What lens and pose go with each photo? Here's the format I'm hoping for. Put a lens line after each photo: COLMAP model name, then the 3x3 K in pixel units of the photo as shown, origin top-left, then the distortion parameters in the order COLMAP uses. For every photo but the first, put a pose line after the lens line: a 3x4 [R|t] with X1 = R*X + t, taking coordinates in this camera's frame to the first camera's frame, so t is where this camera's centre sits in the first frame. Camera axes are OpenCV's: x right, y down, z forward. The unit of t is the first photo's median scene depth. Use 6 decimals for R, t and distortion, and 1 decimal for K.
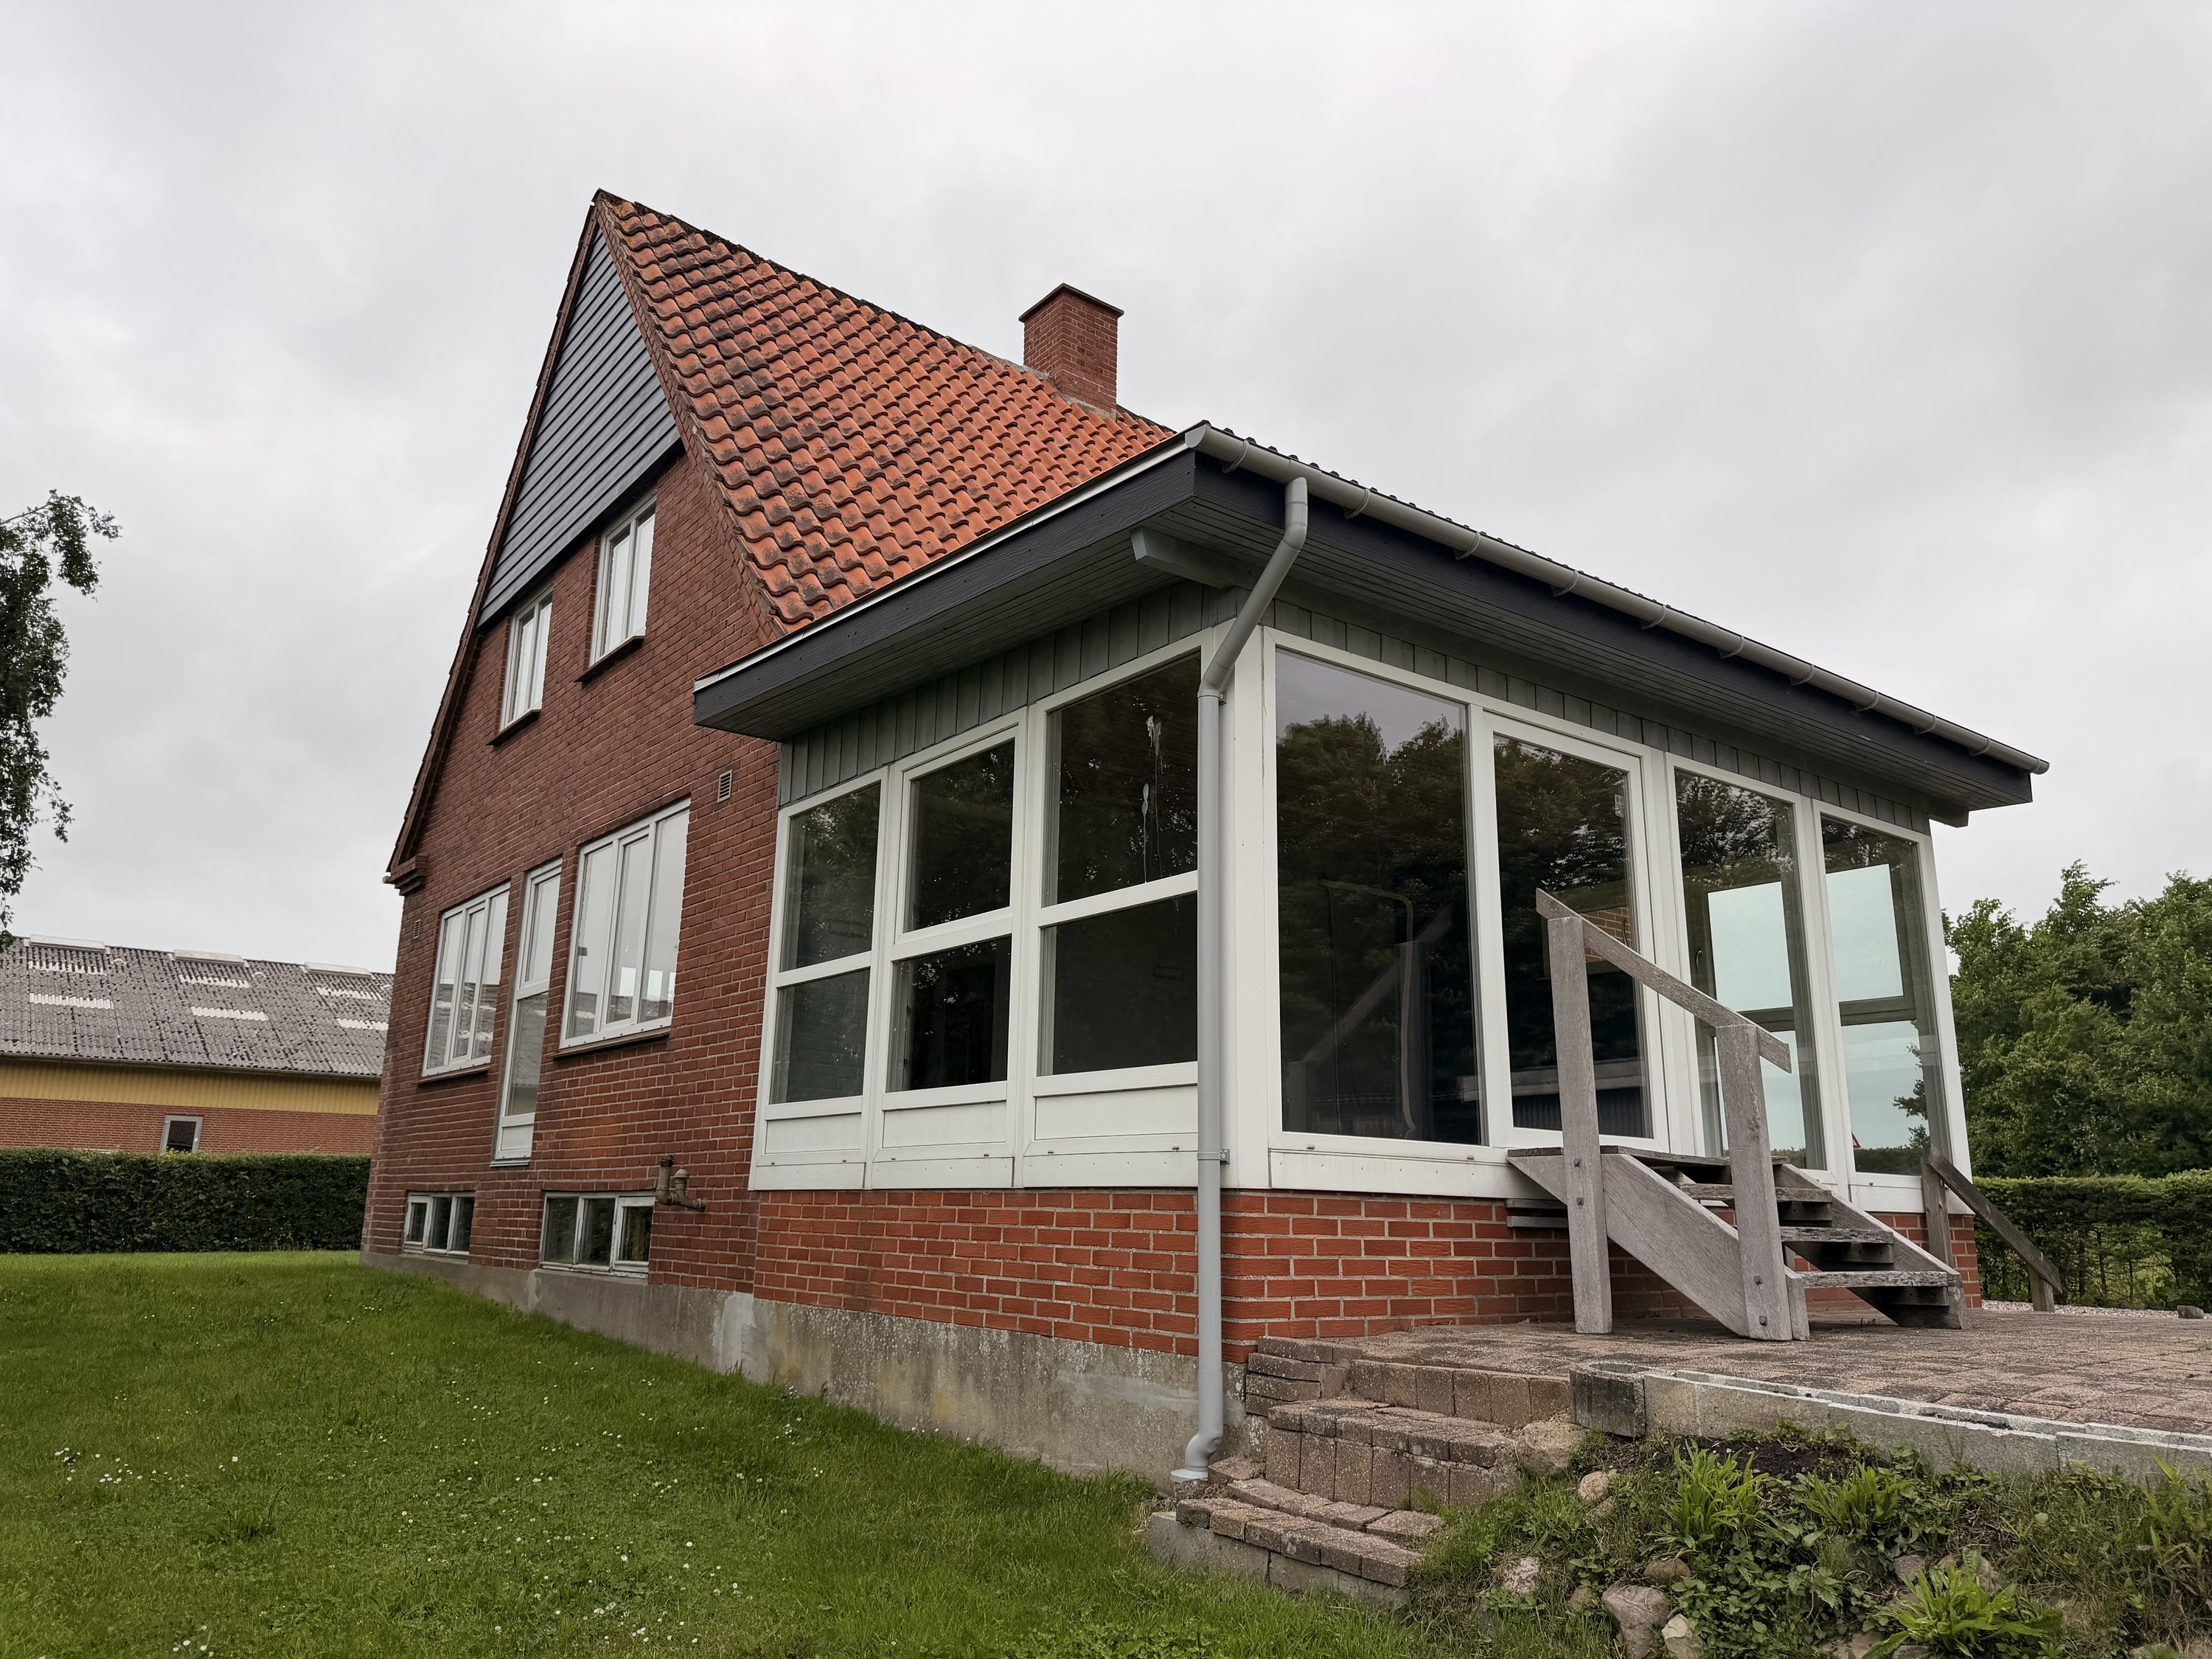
lens RADIAL K [[1566.5, 0, 1148.8], [0, 1566.5, 762.8], [0, 0, 1]] dist [0.078864, -0.107965]
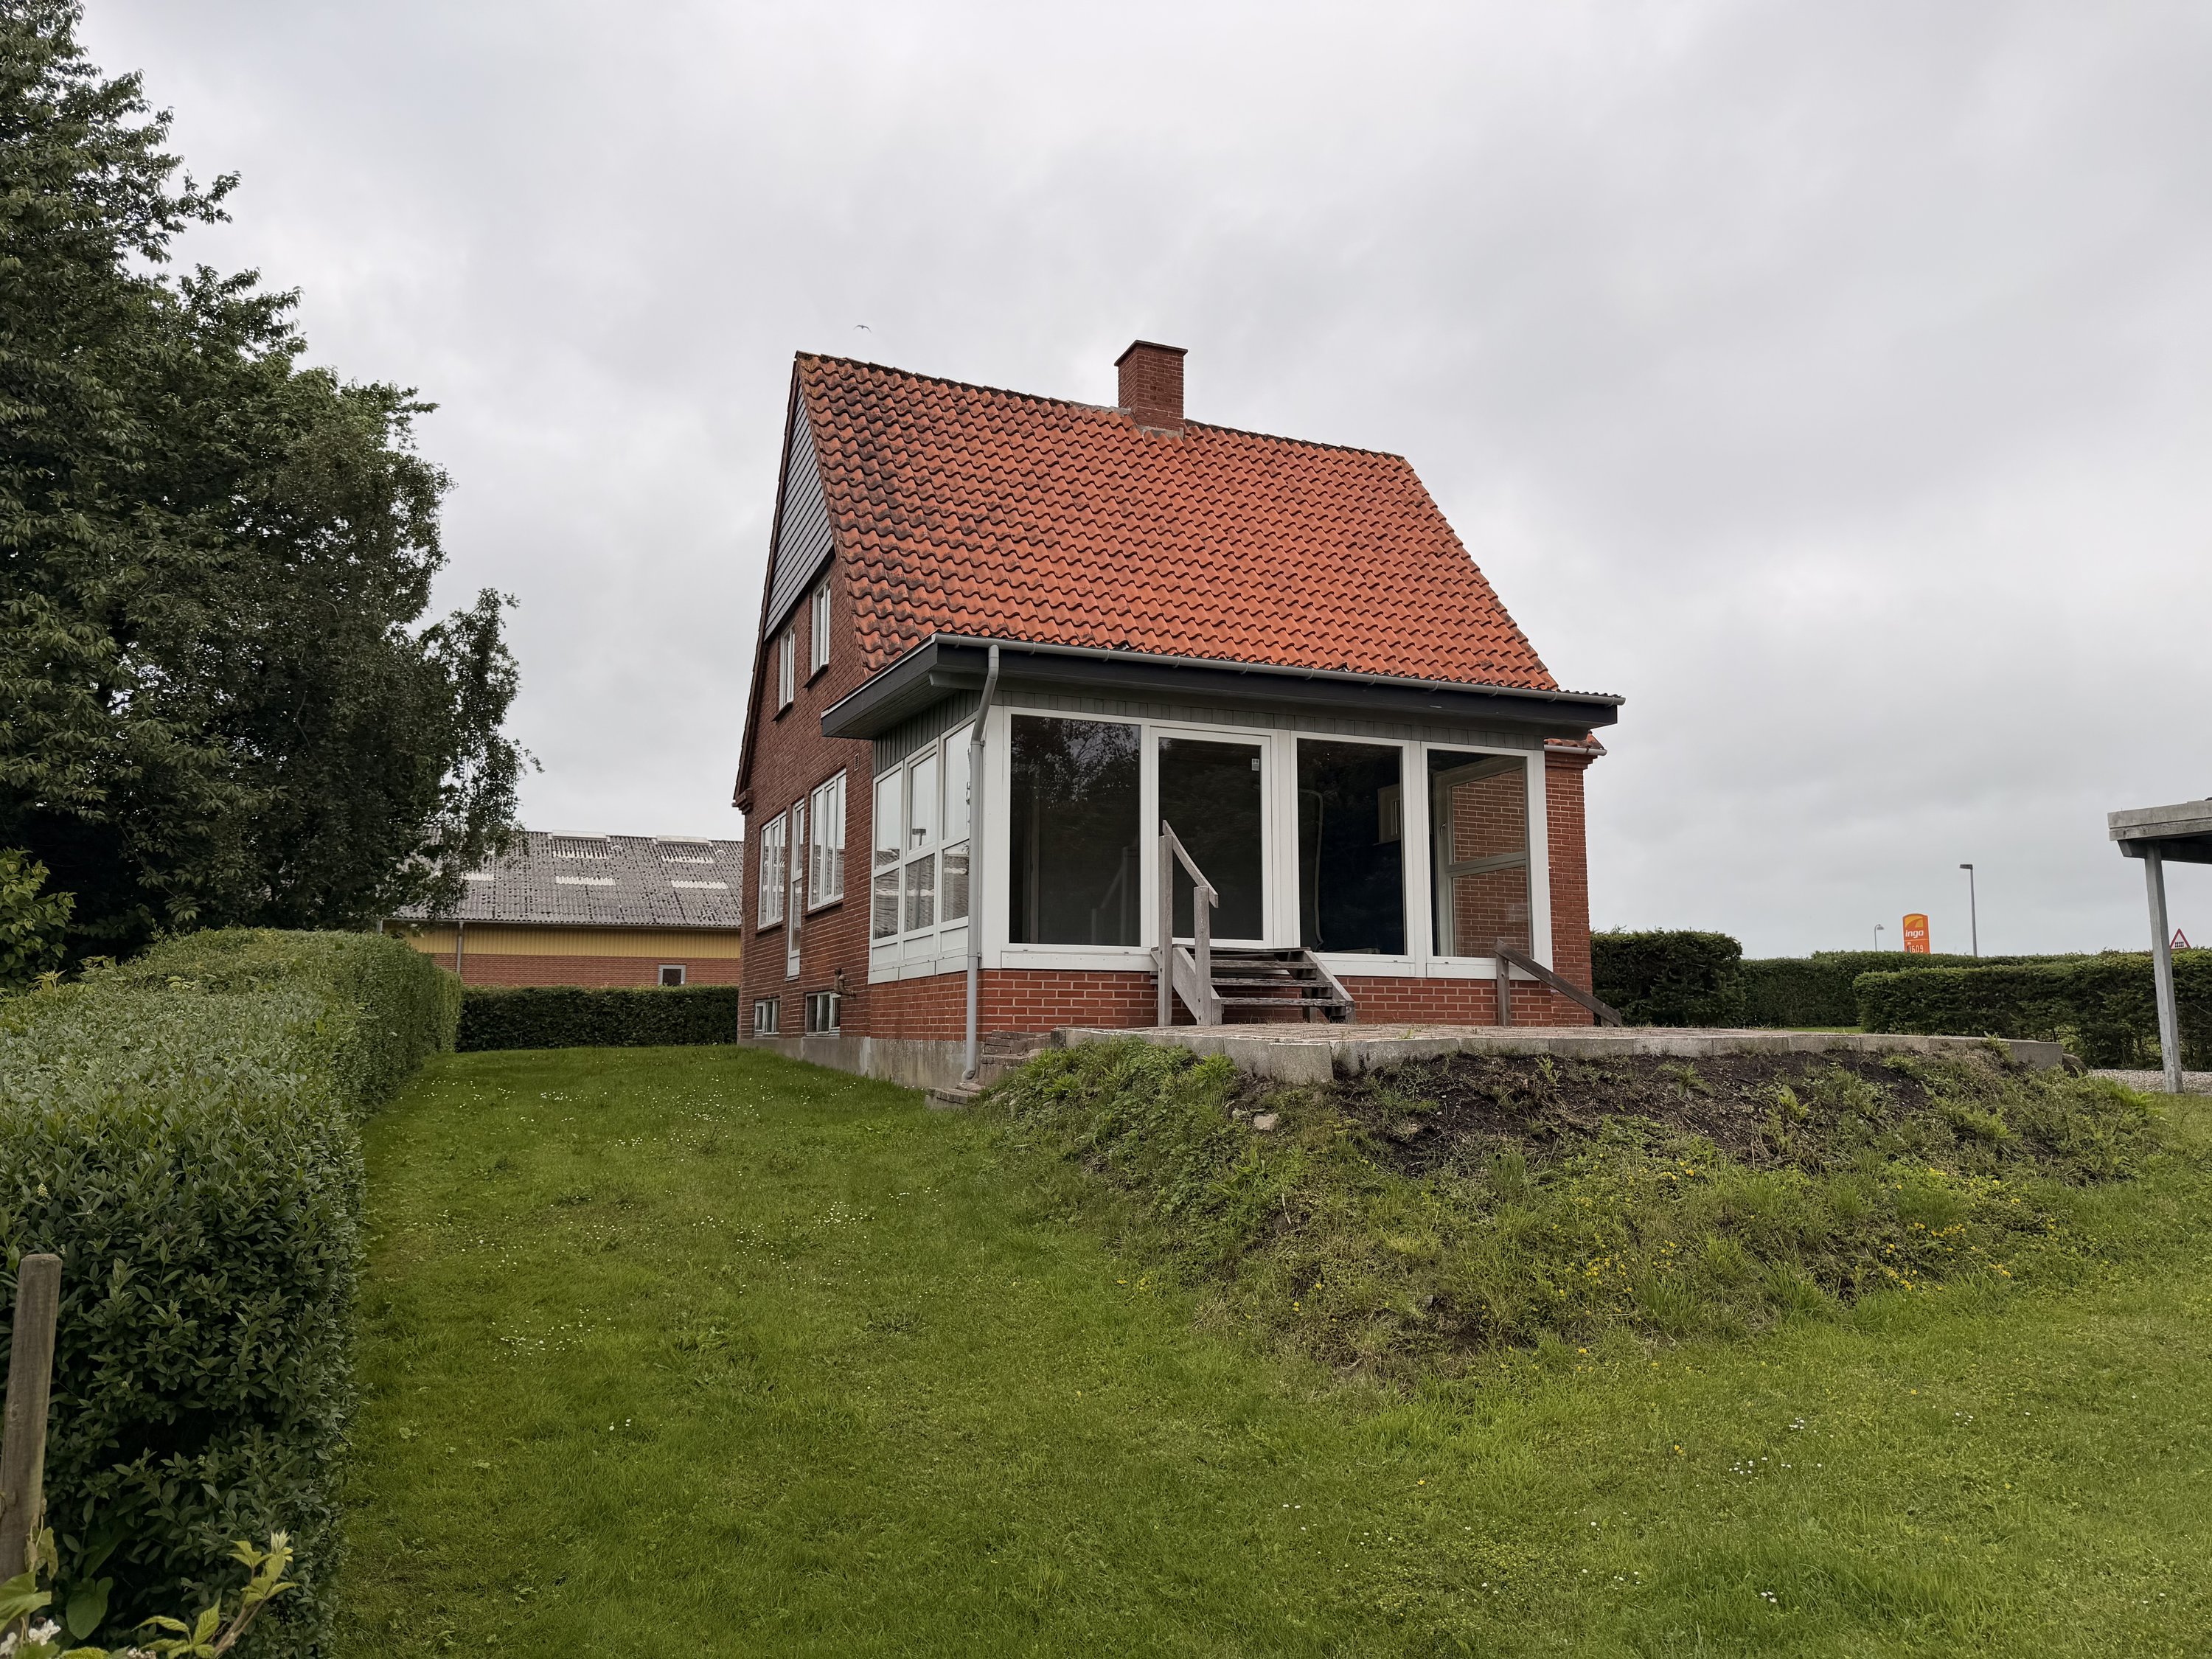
lens RADIAL K [[1566.5, 0, 1148.8], [0, 1566.5, 762.8], [0, 0, 1]] dist [0.078864, -0.107965]
pose [[0.965871, -0.061185, -0.251695, 0.374066], [0.086490, 0.992113, 0.090728, -0.088803], [0.244158, -0.109400, 0.963545, -0.465114]]
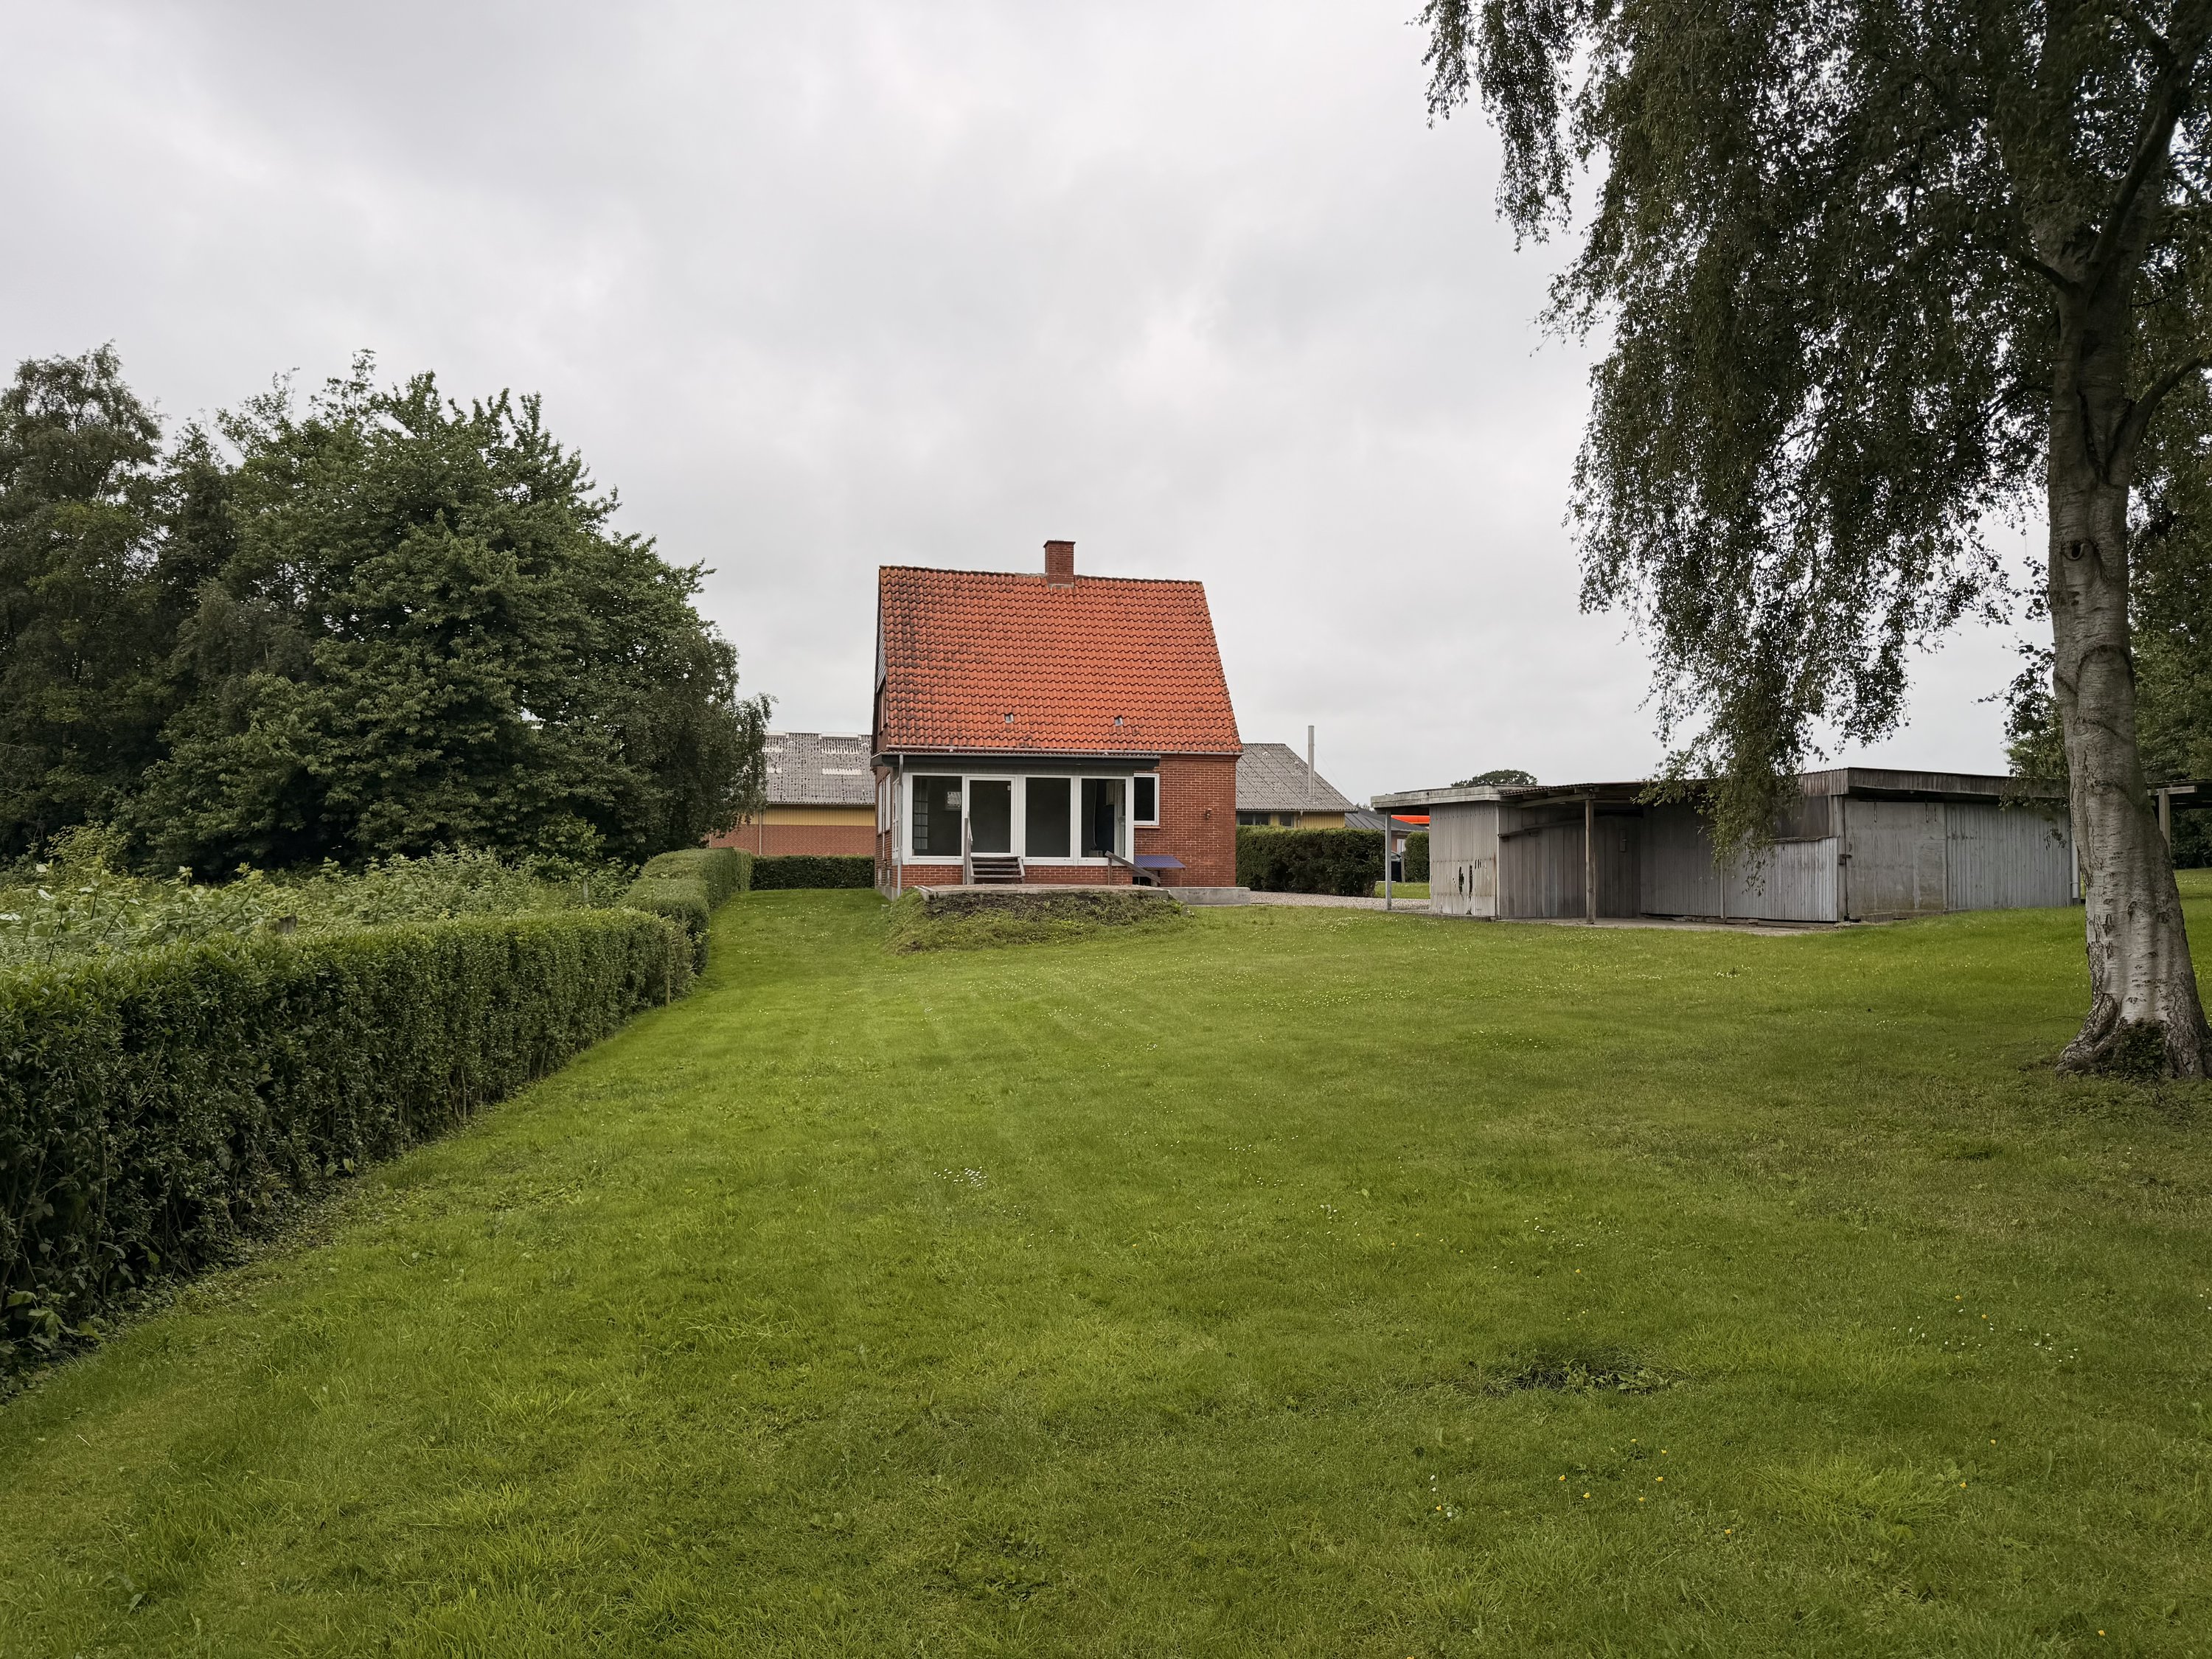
lens RADIAL K [[1566.5, 0, 1148.8], [0, 1566.5, 762.8], [0, 0, 1]] dist [0.078864, -0.107965]
pose [[0.905314, -0.044754, -0.422378, 1.663406], [0.127378, 0.977269, 0.169469, -0.497240], [0.405192, -0.207224, 0.890437, -1.911426]]
